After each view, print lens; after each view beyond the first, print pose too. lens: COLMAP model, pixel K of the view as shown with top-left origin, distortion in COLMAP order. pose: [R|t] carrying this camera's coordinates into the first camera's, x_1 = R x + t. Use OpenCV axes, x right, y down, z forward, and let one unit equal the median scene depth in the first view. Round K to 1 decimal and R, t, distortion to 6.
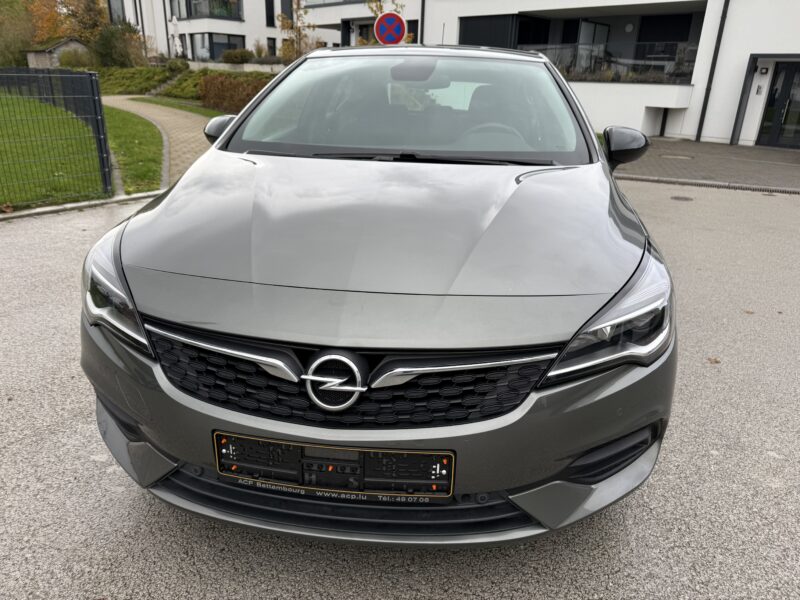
lens RADIAL K [[570.6, 0, 396.3], [0, 570.6, 314.9], [0, 0, 1]] dist [0.070511, -0.090627]
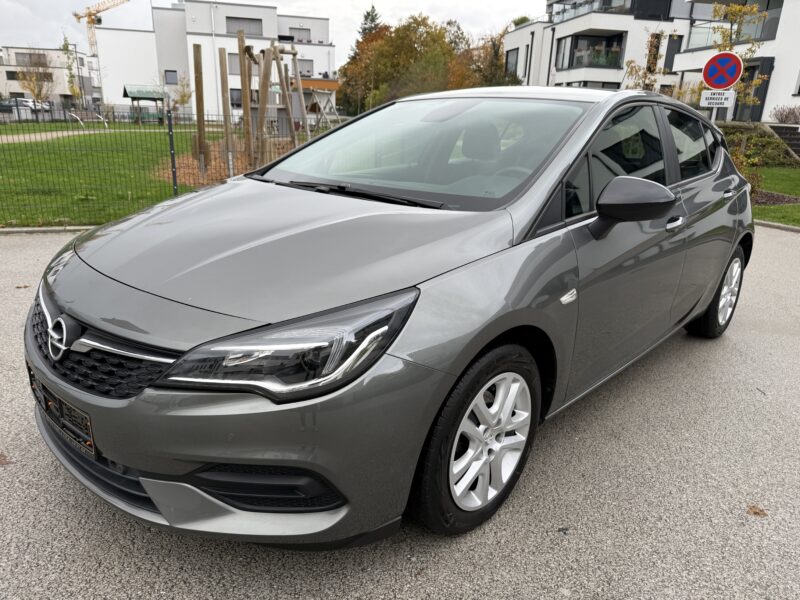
lens RADIAL K [[570.6, 0, 396.3], [0, 570.6, 314.9], [0, 0, 1]] dist [0.070511, -0.090627]
pose [[0.800053, 0.194400, -0.567560, 1.100487], [-0.233888, 0.972258, 0.003320, -0.106295], [0.552460, 0.130090, 0.823326, 0.288459]]
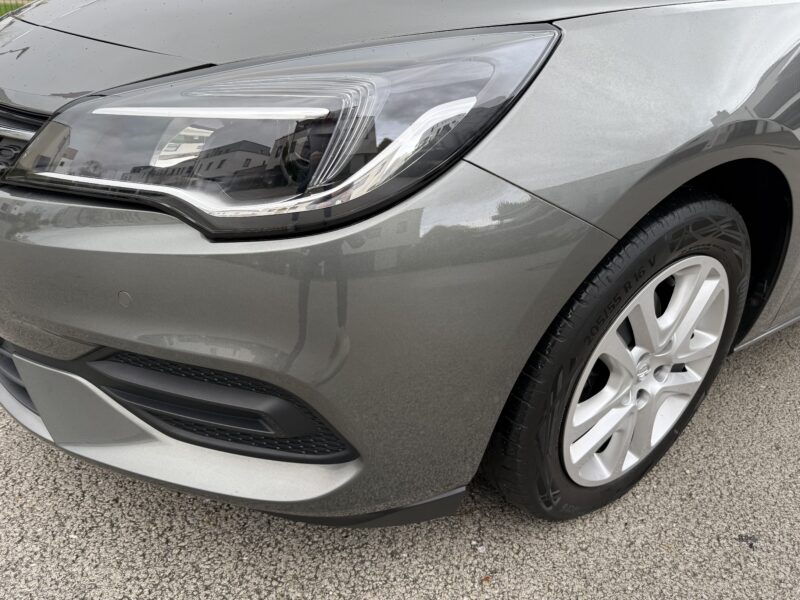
lens RADIAL K [[570.6, 0, 396.3], [0, 570.6, 314.9], [0, 0, 1]] dist [0.070511, -0.090627]
pose [[0.656062, 0.372988, -0.656096, 0.828122], [-0.318455, 0.924970, 0.207403, 0.004485], [0.684228, 0.072868, 0.725618, 0.767967]]
